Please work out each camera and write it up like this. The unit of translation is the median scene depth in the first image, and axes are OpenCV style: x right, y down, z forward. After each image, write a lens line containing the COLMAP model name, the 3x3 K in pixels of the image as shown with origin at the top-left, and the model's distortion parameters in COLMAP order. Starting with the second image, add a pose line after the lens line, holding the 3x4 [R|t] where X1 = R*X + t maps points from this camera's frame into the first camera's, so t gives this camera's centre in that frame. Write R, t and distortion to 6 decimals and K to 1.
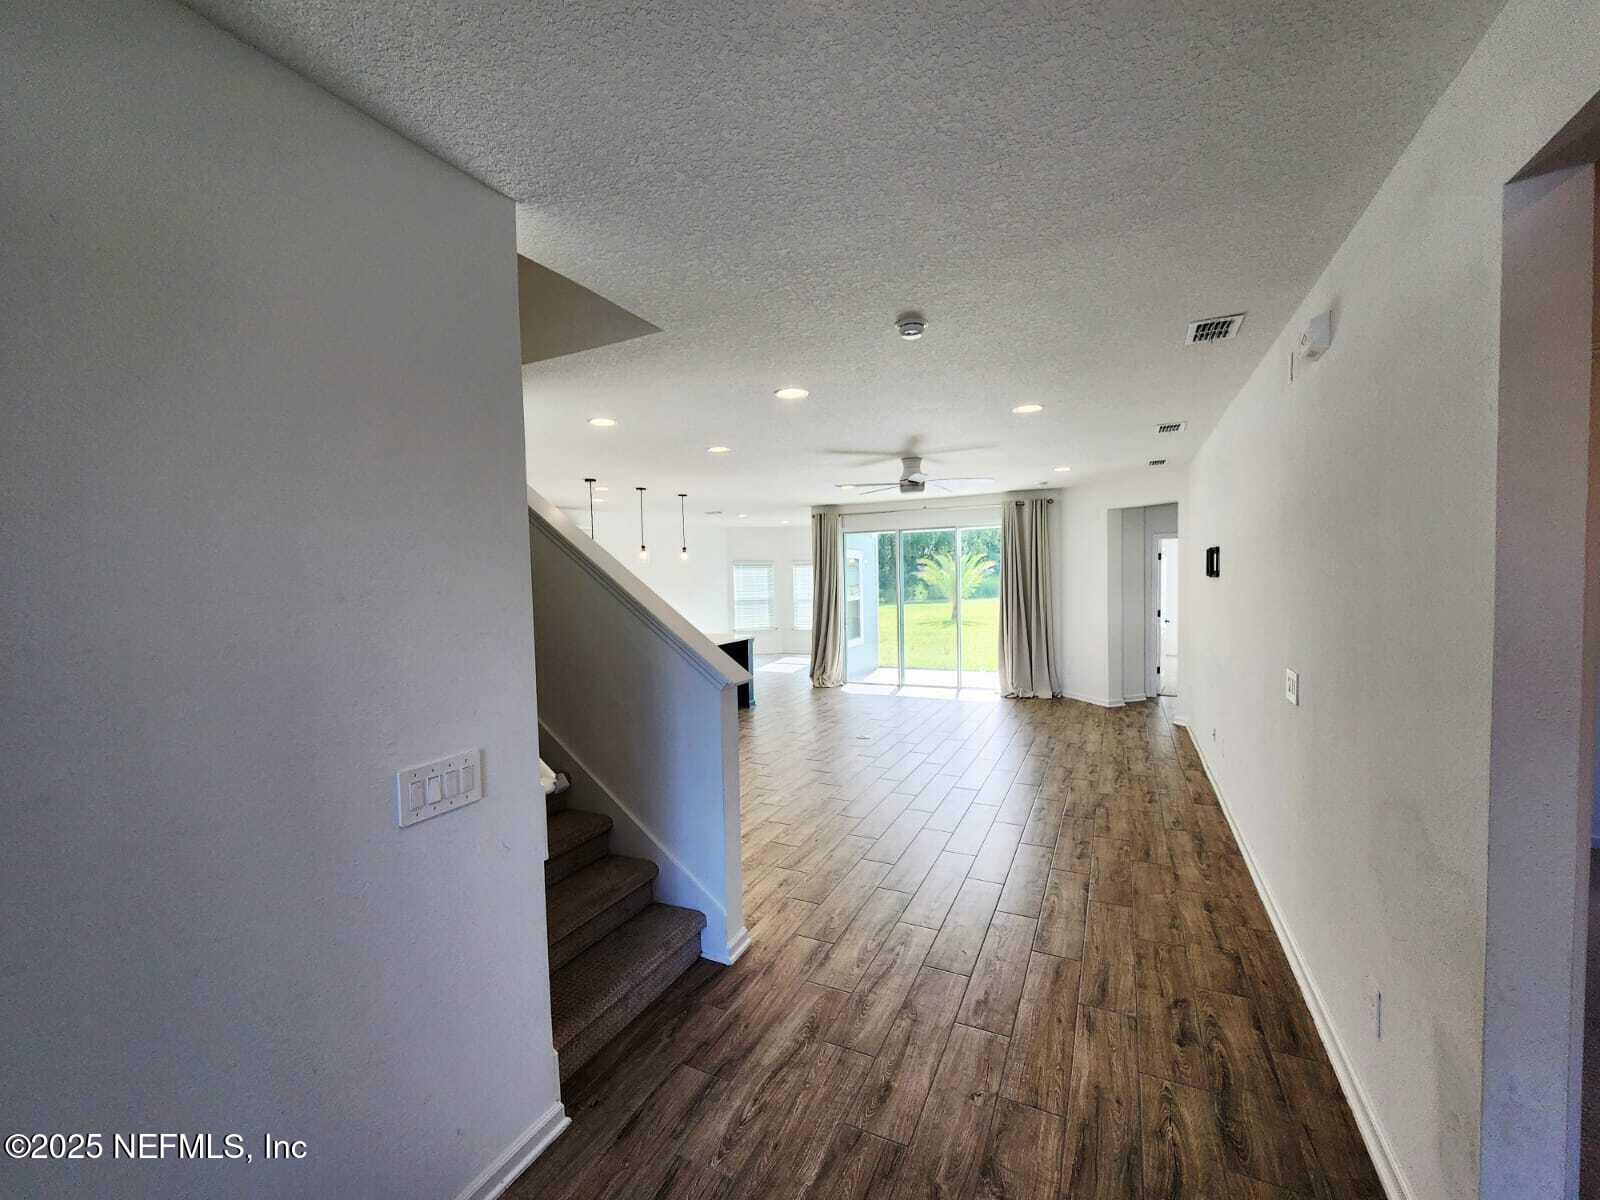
lens RADIAL K [[663.3, 0, 790.7], [0, 663.3, 598.6], [0, 0, 1]] dist [0.000852, 0.000032]
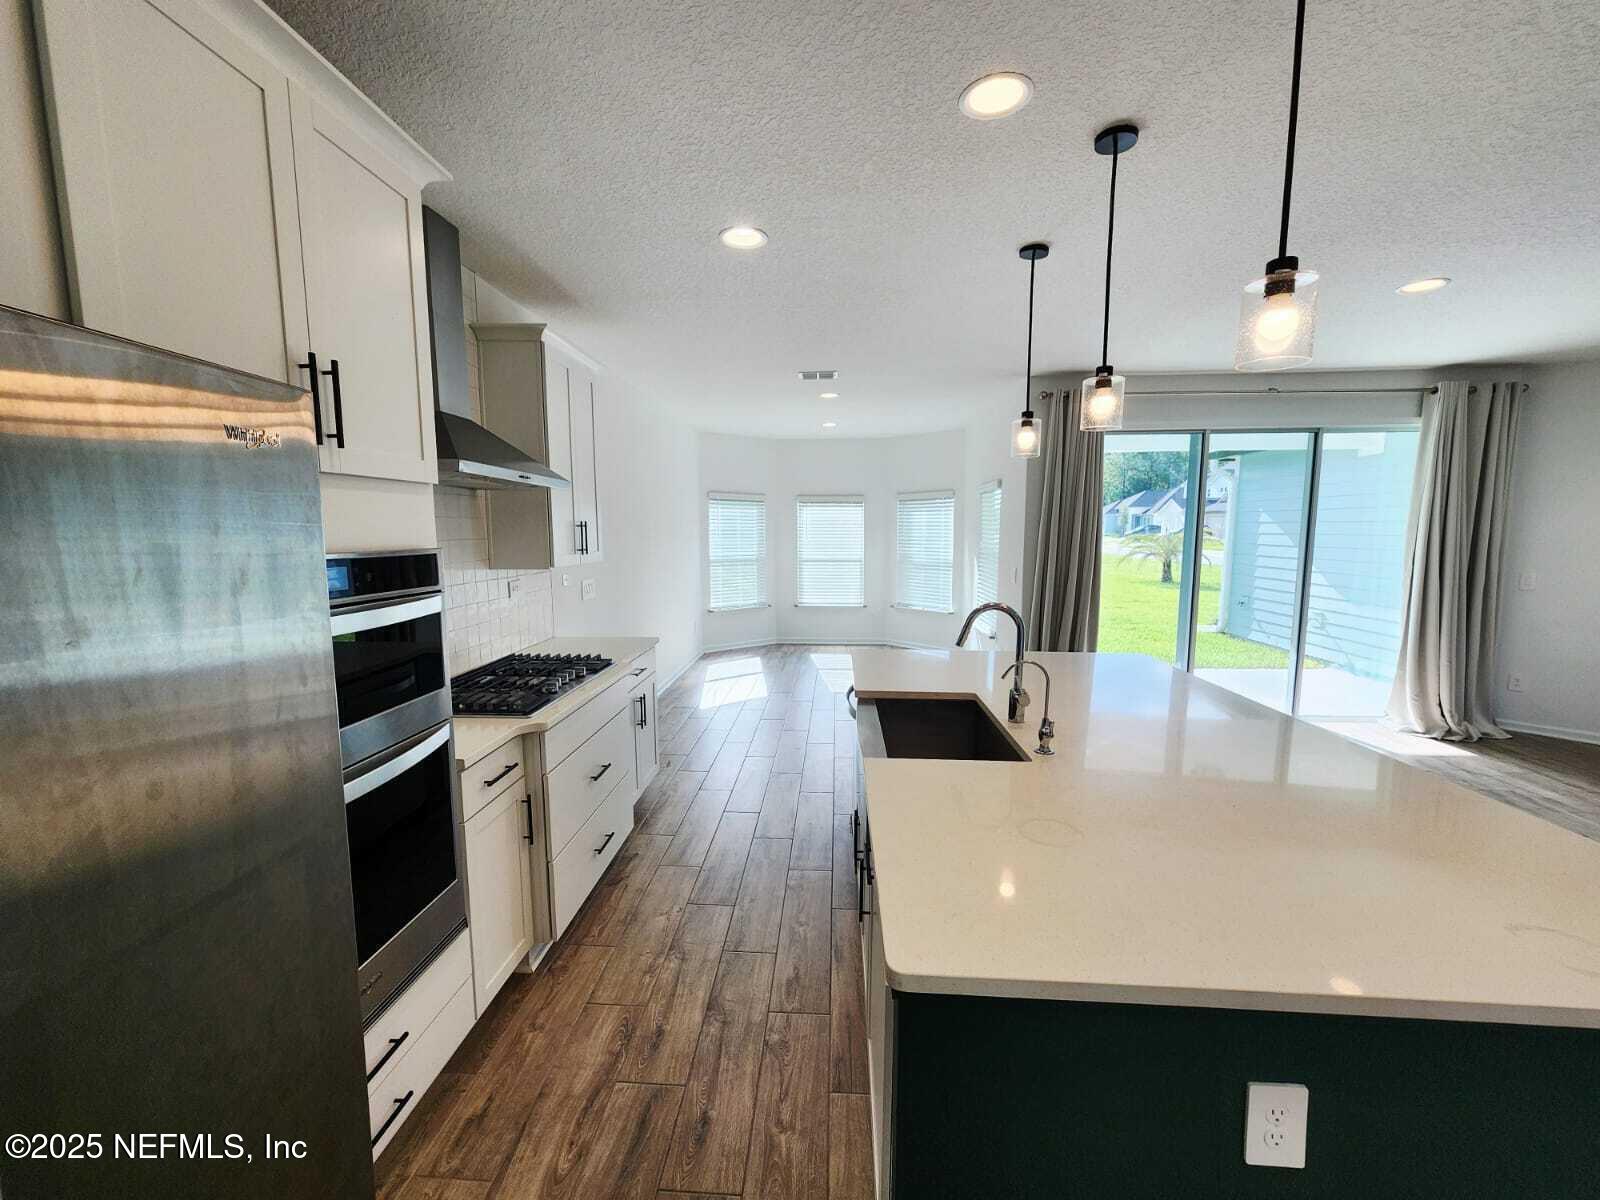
lens RADIAL K [[658.2, 0, 791.0], [0, 658.2, 607.5], [0, 0, 1]] dist [0.000004, 0.000176]
pose [[0.926295, -0.025346, 0.375946, -0.339302], [-0.005949, 0.996627, 0.081848, -0.004025], [-0.376753, -0.078052, 0.923020, 0.615514]]
